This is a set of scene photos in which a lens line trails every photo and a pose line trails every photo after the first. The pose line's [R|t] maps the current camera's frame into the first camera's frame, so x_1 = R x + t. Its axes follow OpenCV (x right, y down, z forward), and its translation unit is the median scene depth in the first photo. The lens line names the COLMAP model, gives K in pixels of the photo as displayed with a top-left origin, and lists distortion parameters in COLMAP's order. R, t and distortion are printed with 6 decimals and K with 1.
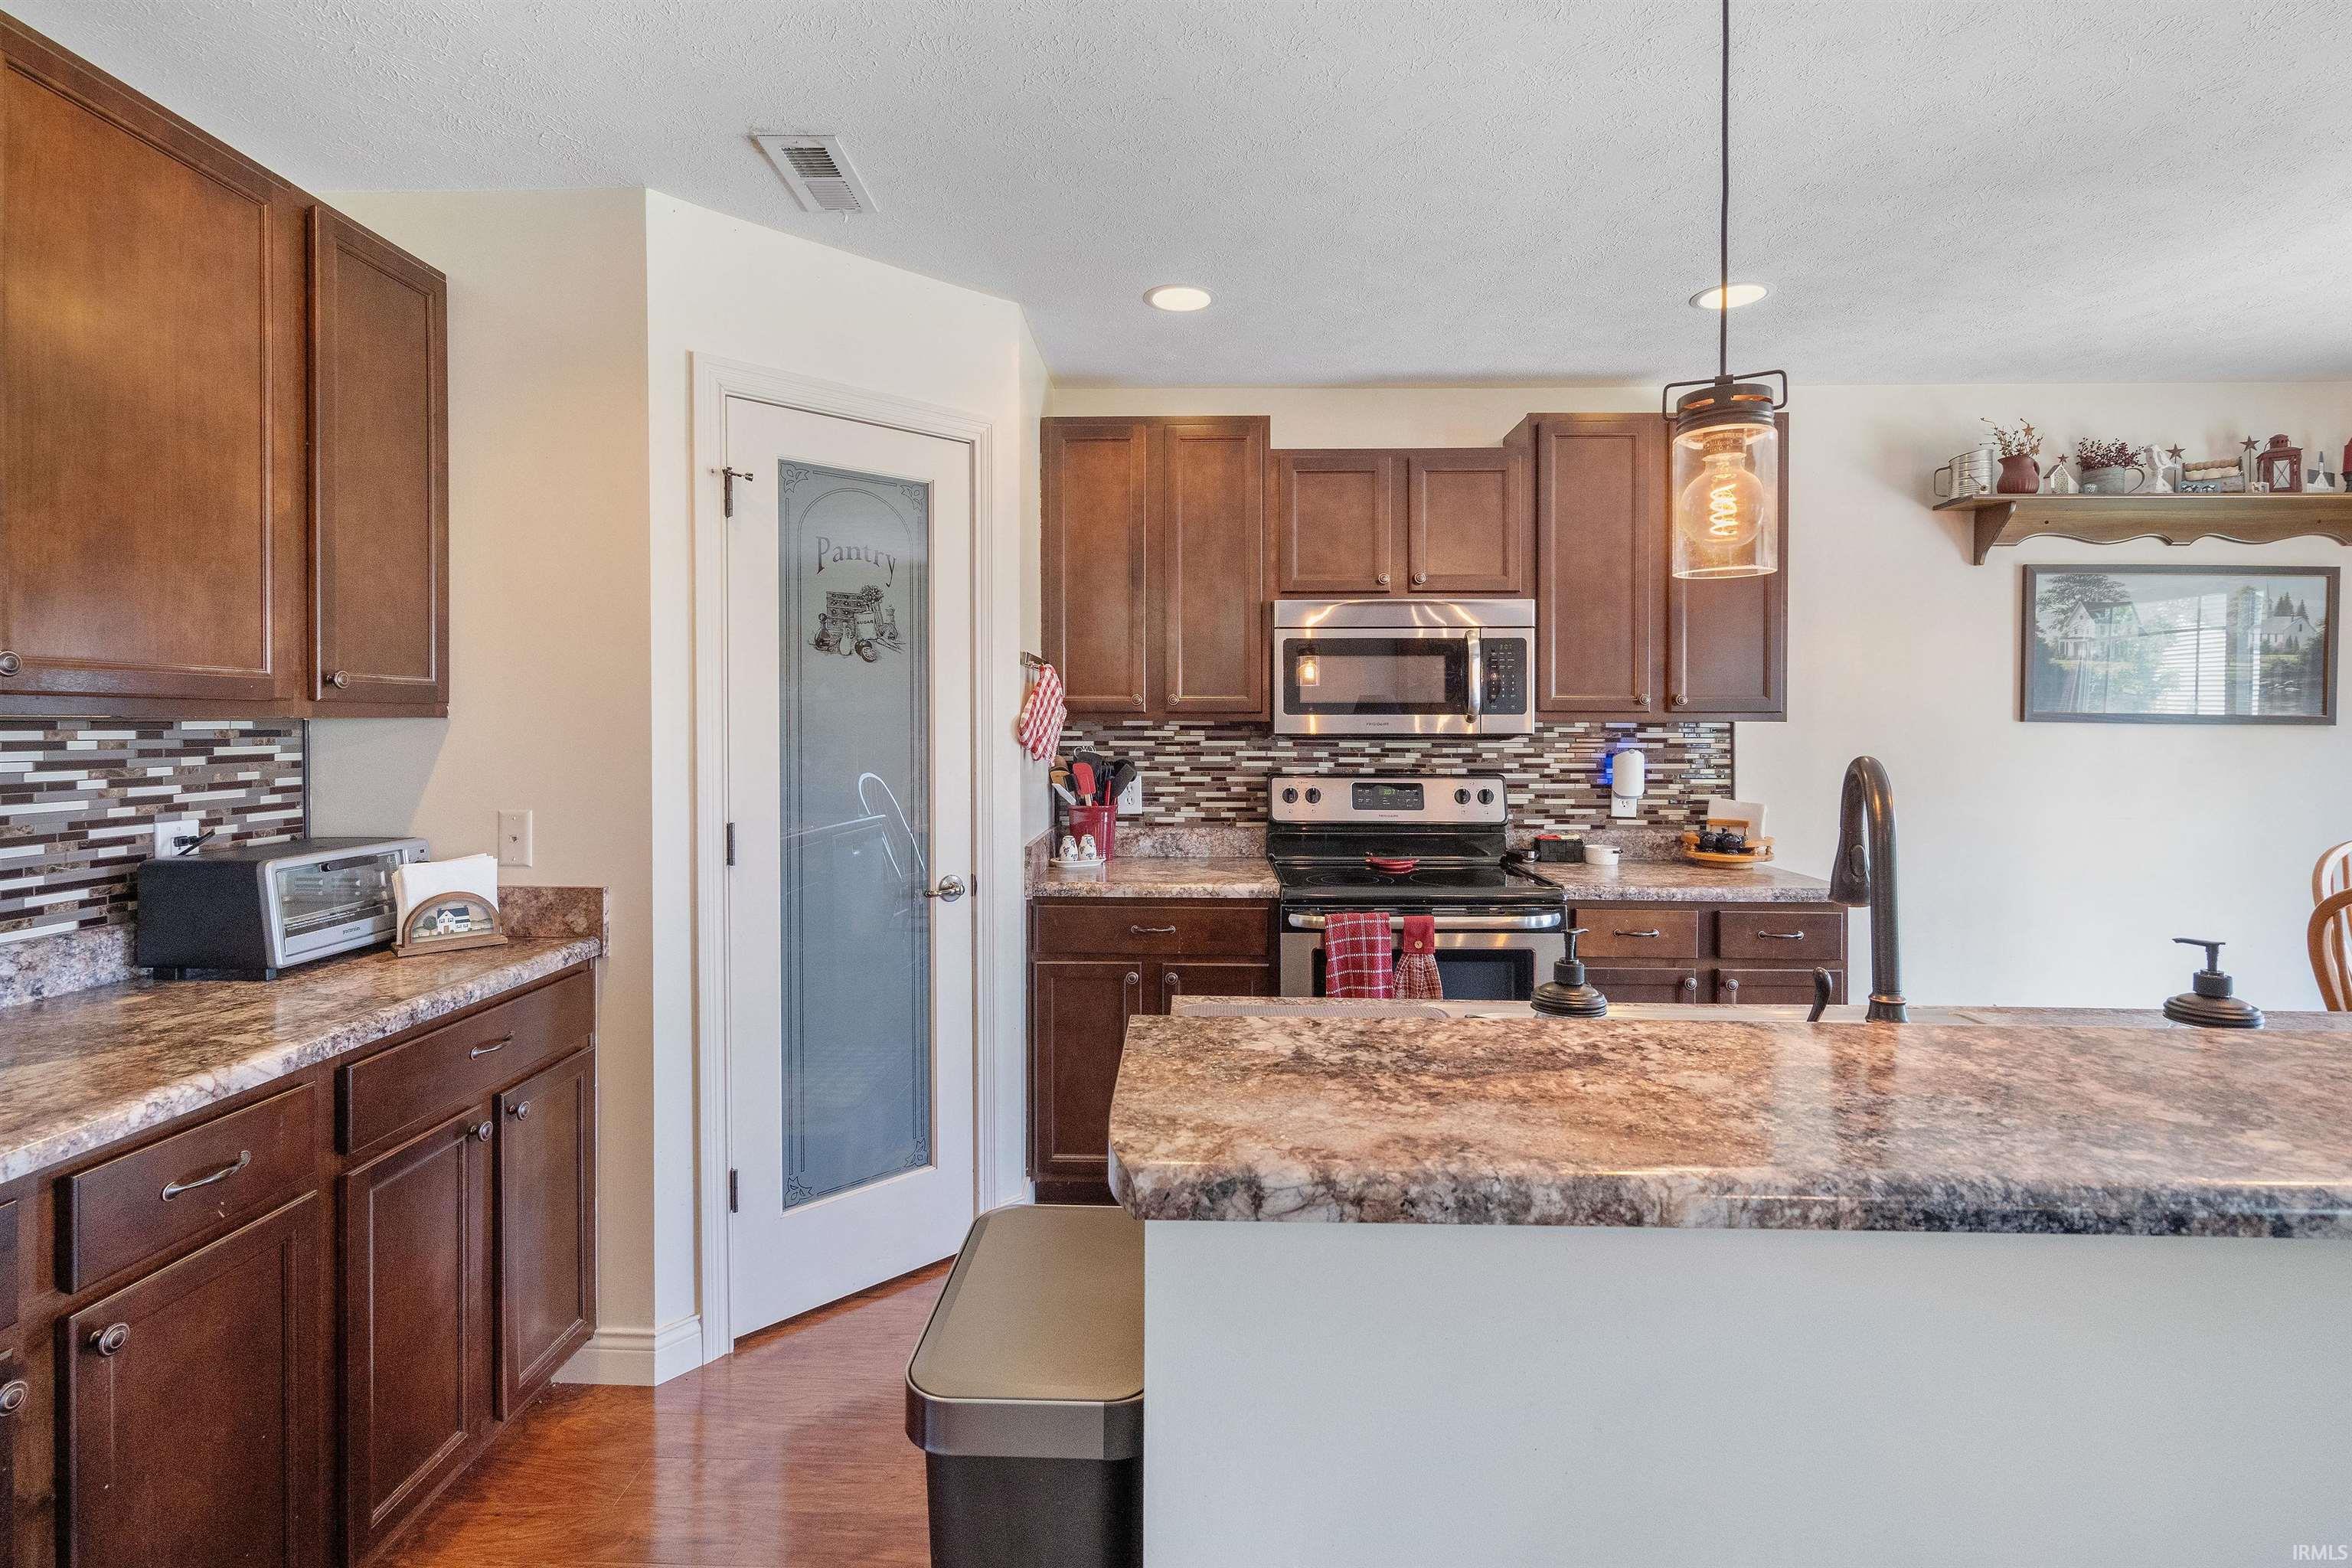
lens RADIAL K [[1086.3, 0, 1155.6], [0, 1086.3, 733.2], [0, 0, 1]] dist [-0.002633, -0.000067]
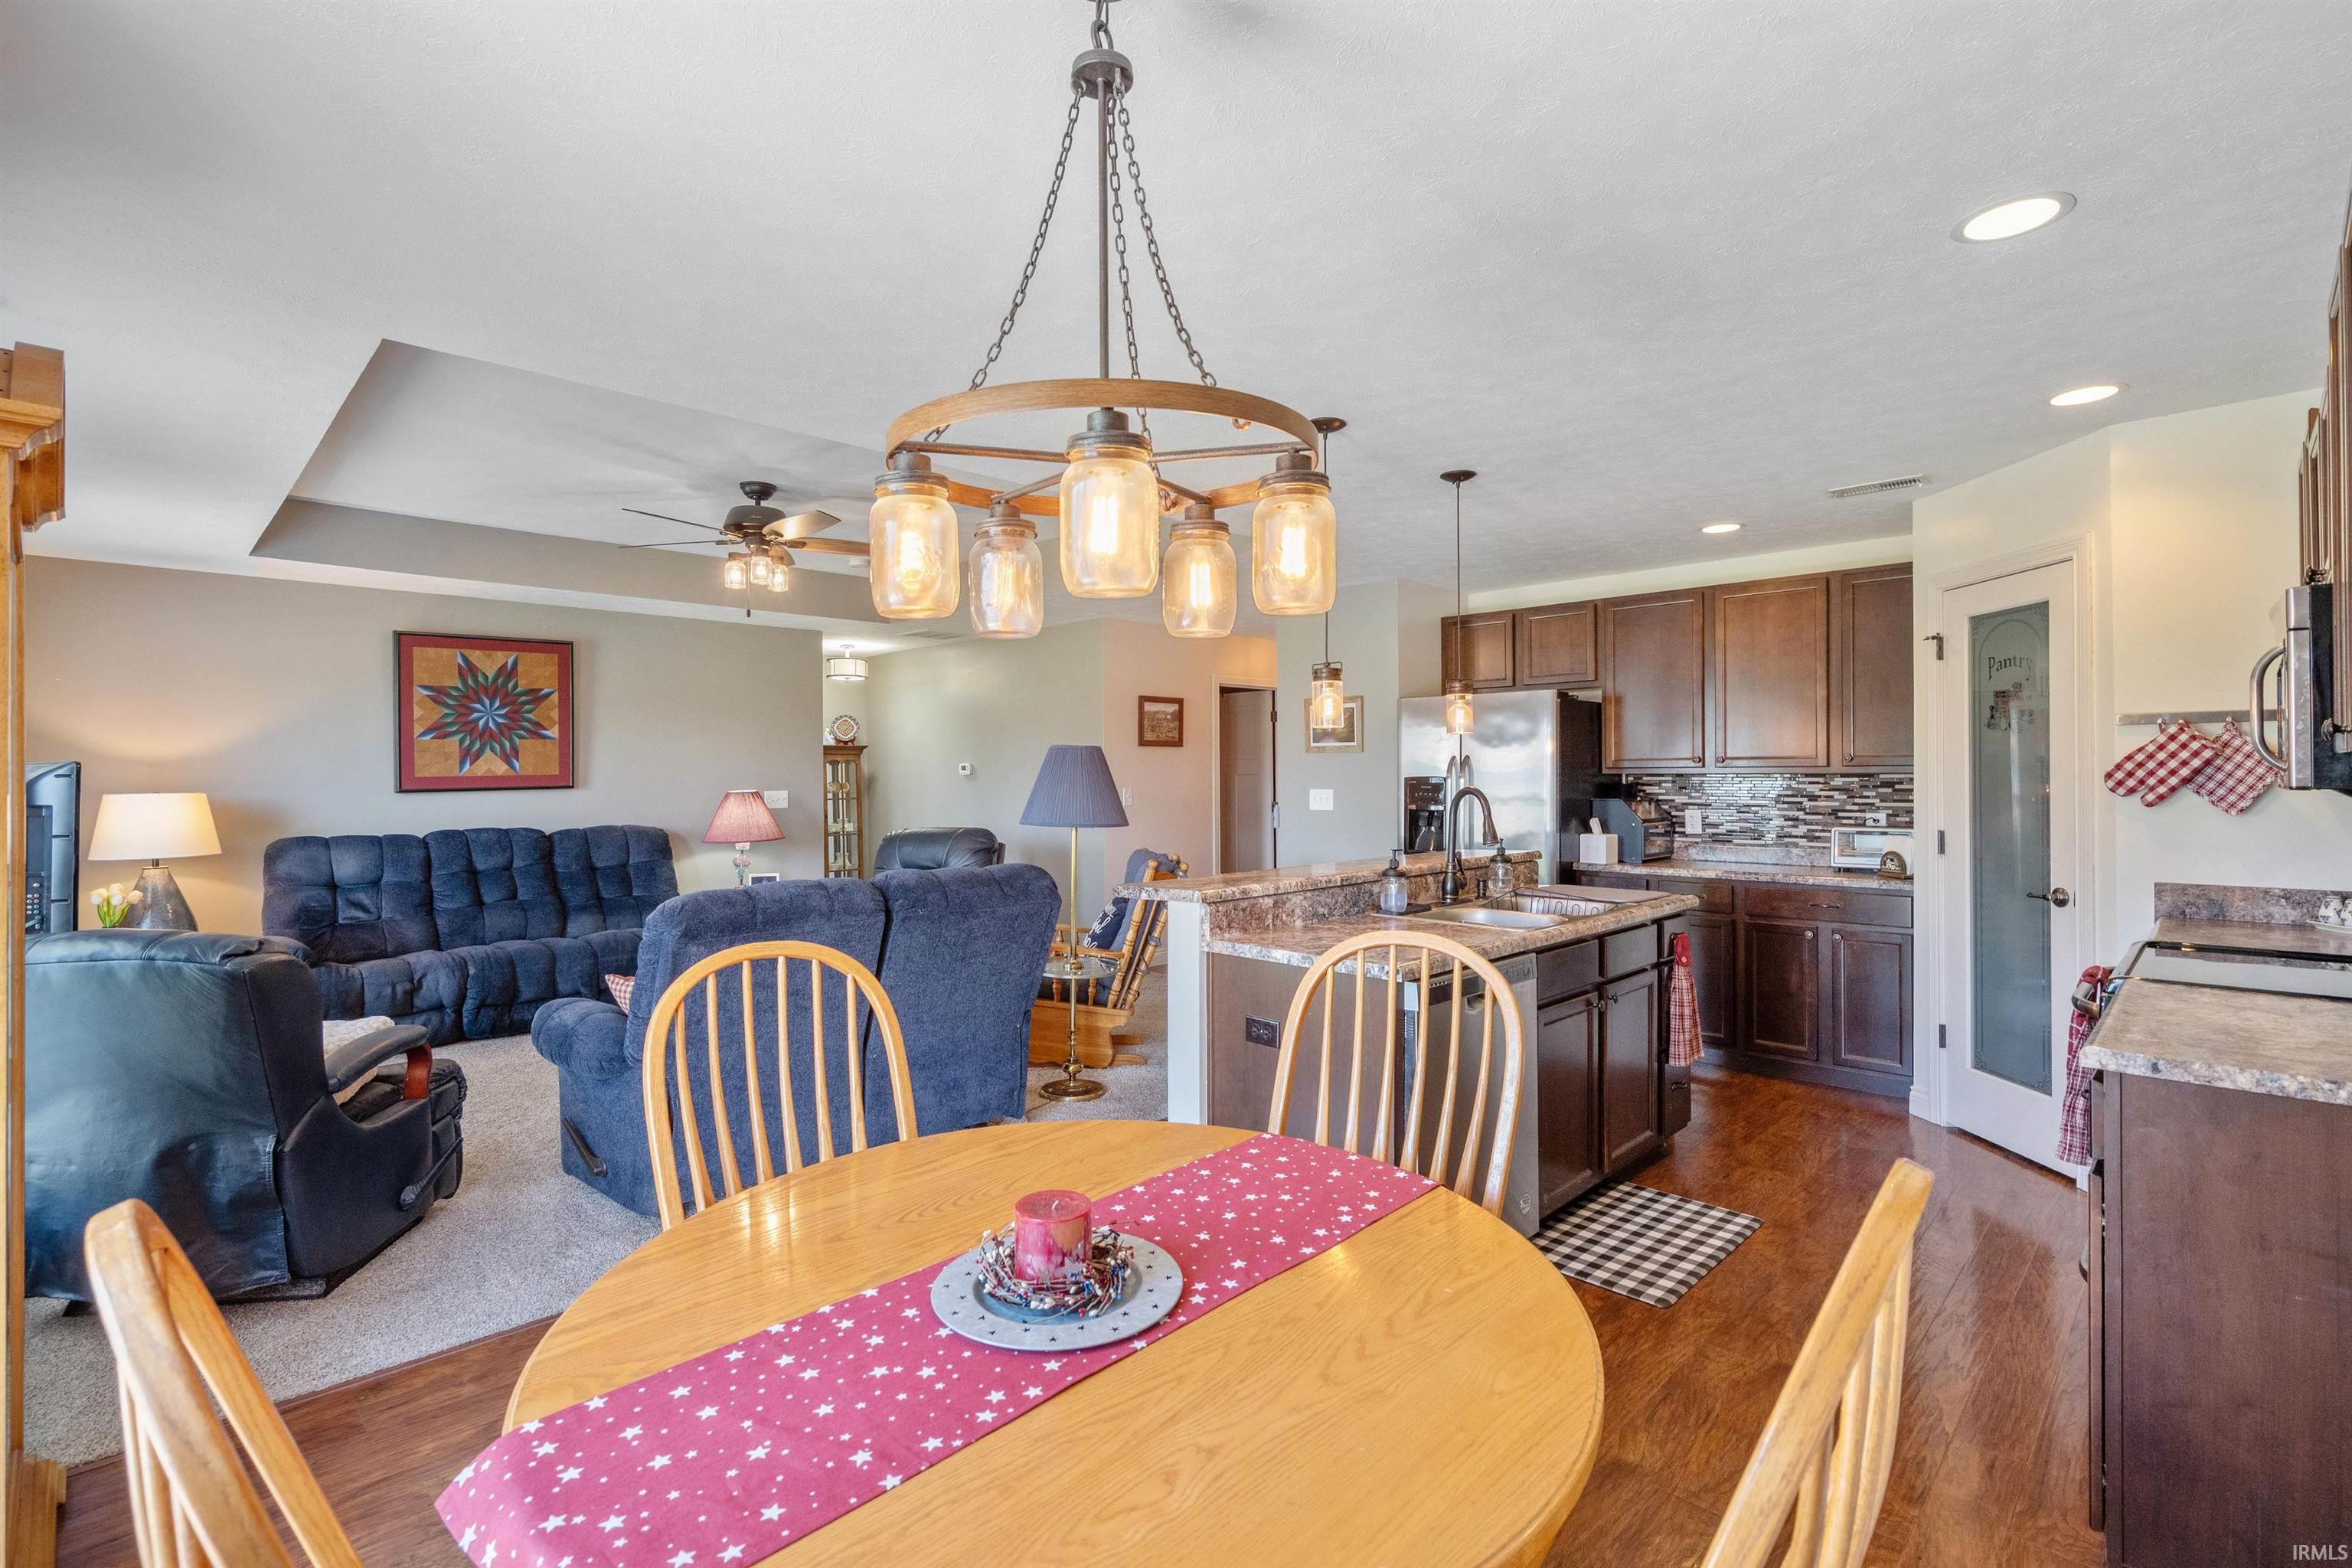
lens RADIAL K [[1086.3, 0, 1180.6], [0, 1086.3, 772.5], [0, 0, 1]] dist [-0.002633, -0.000067]
pose [[-0.670910, -0.001751, -0.741536, 1.185449], [-0.004765, 0.999987, 0.001950, -0.006887], [0.741523, 0.004842, -0.670910, 0.844508]]
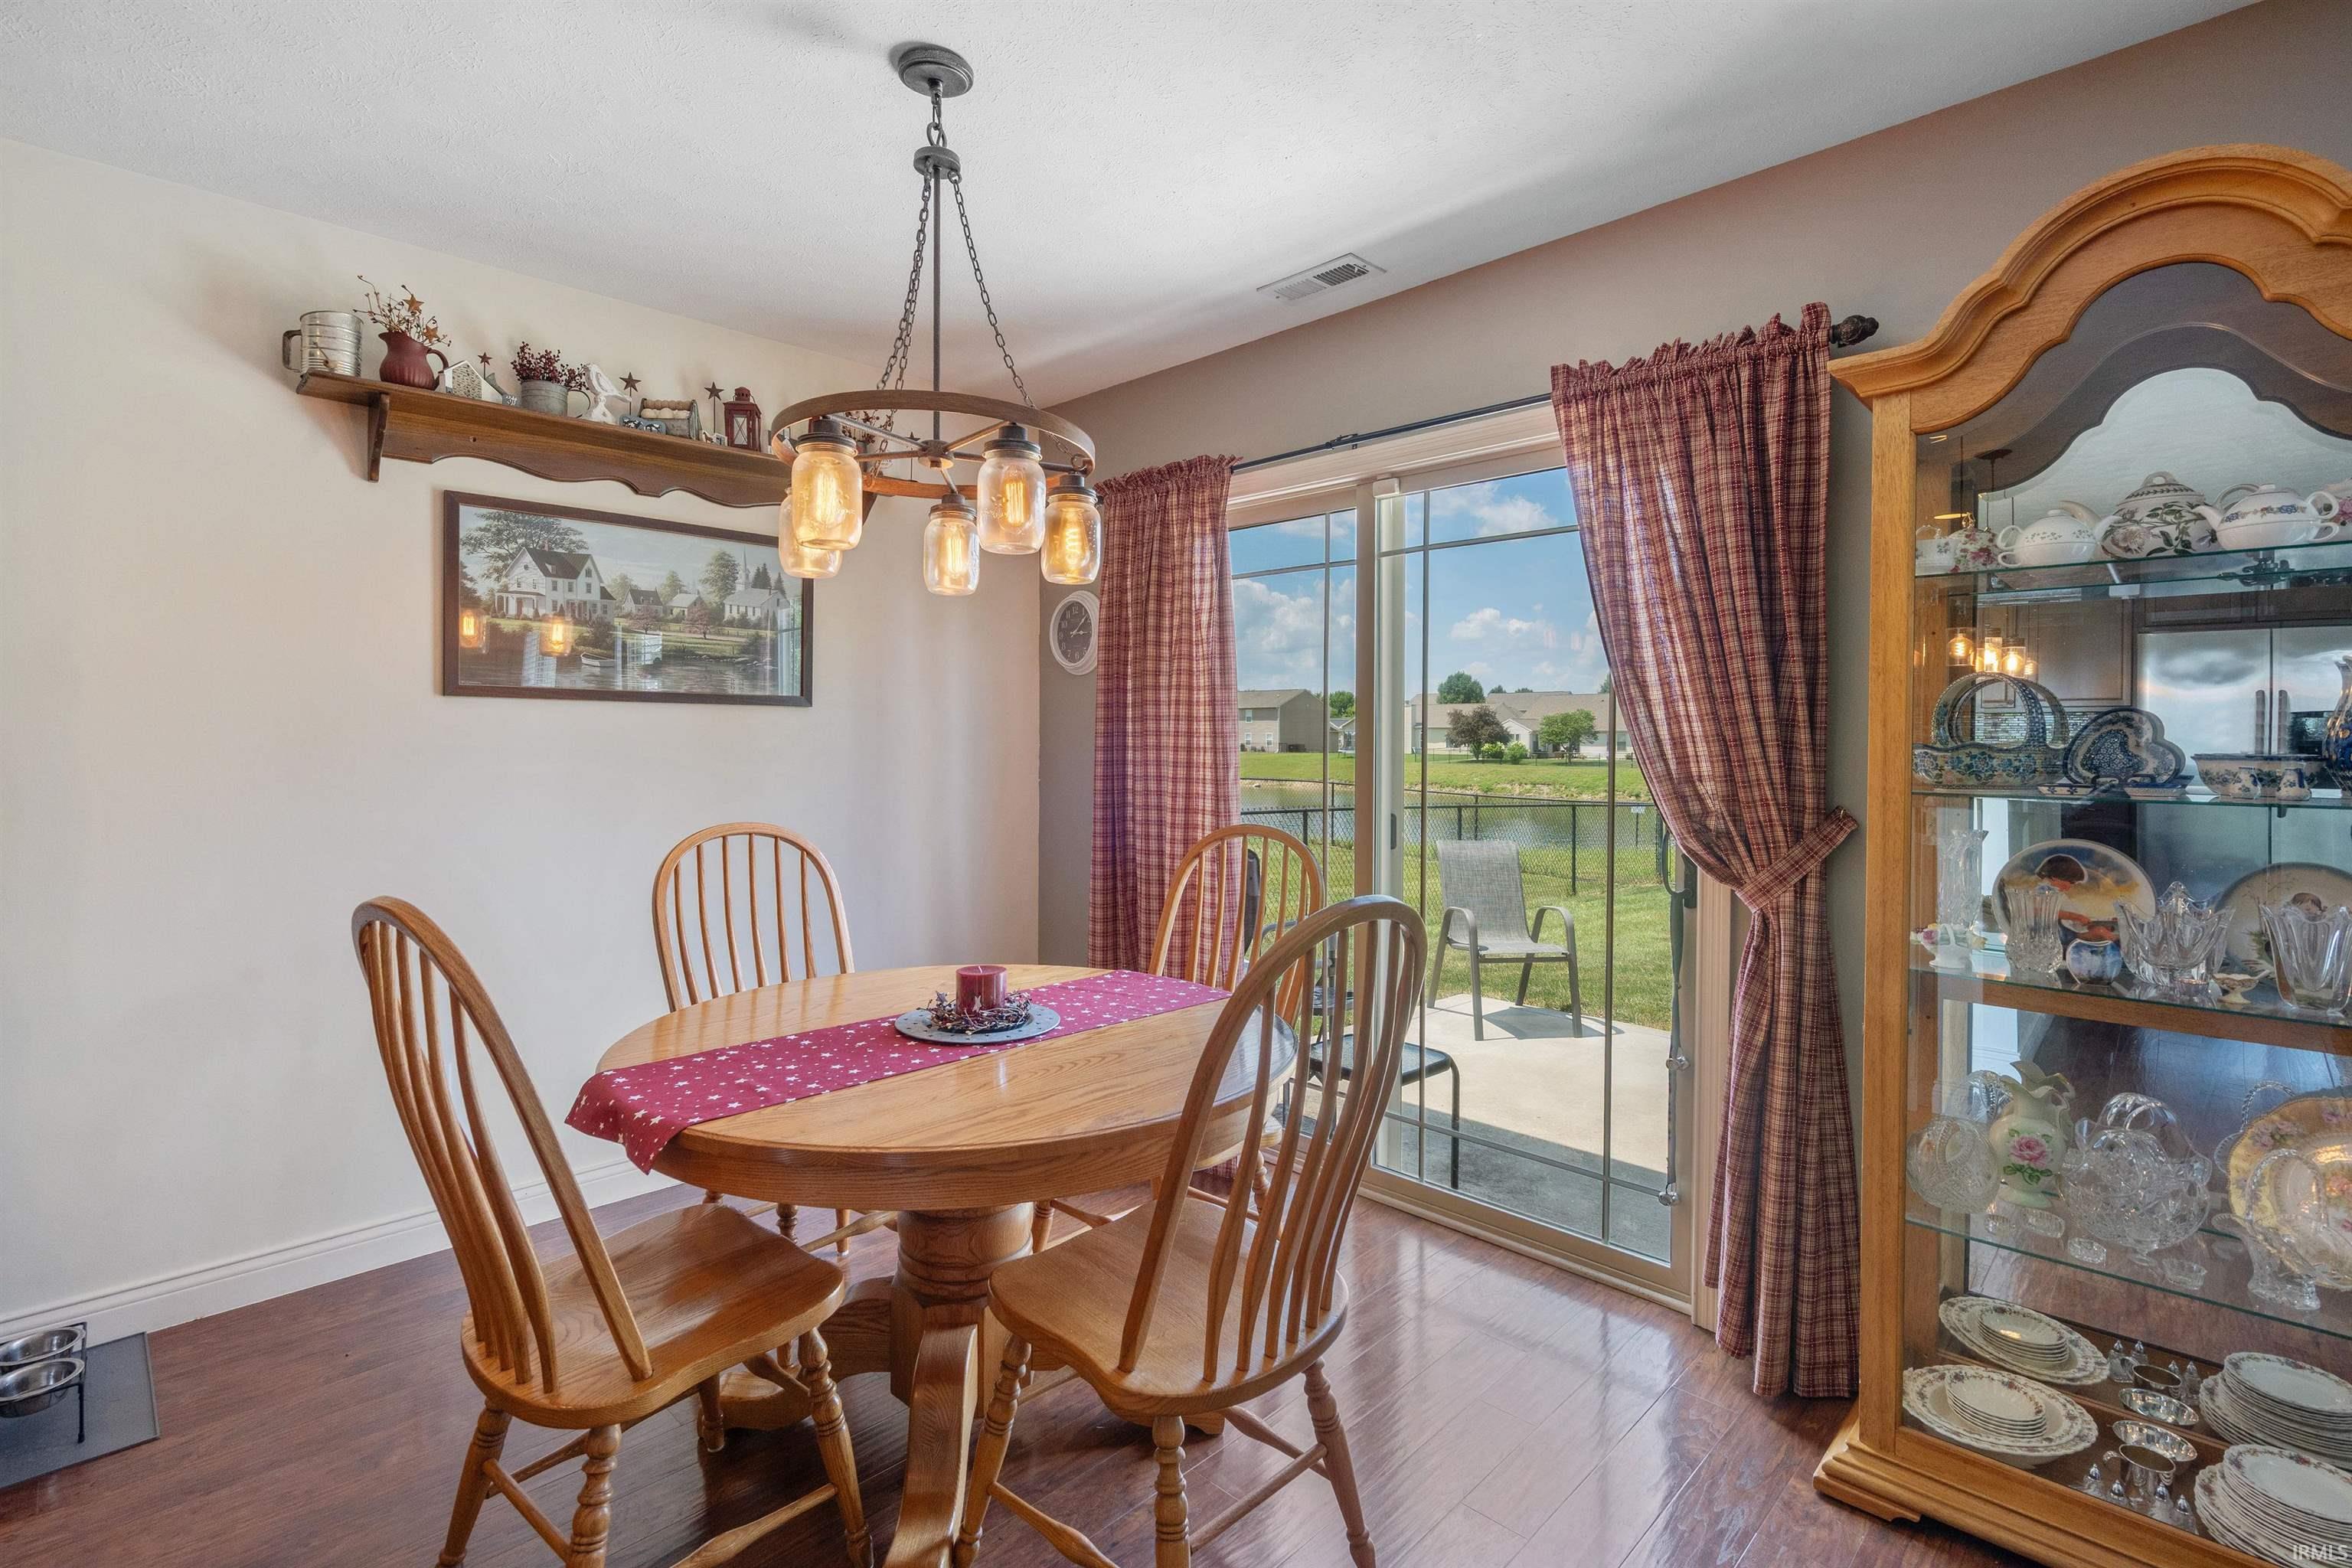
lens RADIAL K [[1086.3, 0, 1141.9], [0, 1086.3, 747.4], [0, 0, 1]] dist [-0.002633, -0.000067]
pose [[0.695796, -0.010537, 0.718162, 0.595638], [0.007683, 0.999944, 0.007228, 0.023944], [-0.718198, 0.000488, 0.695839, 0.116507]]
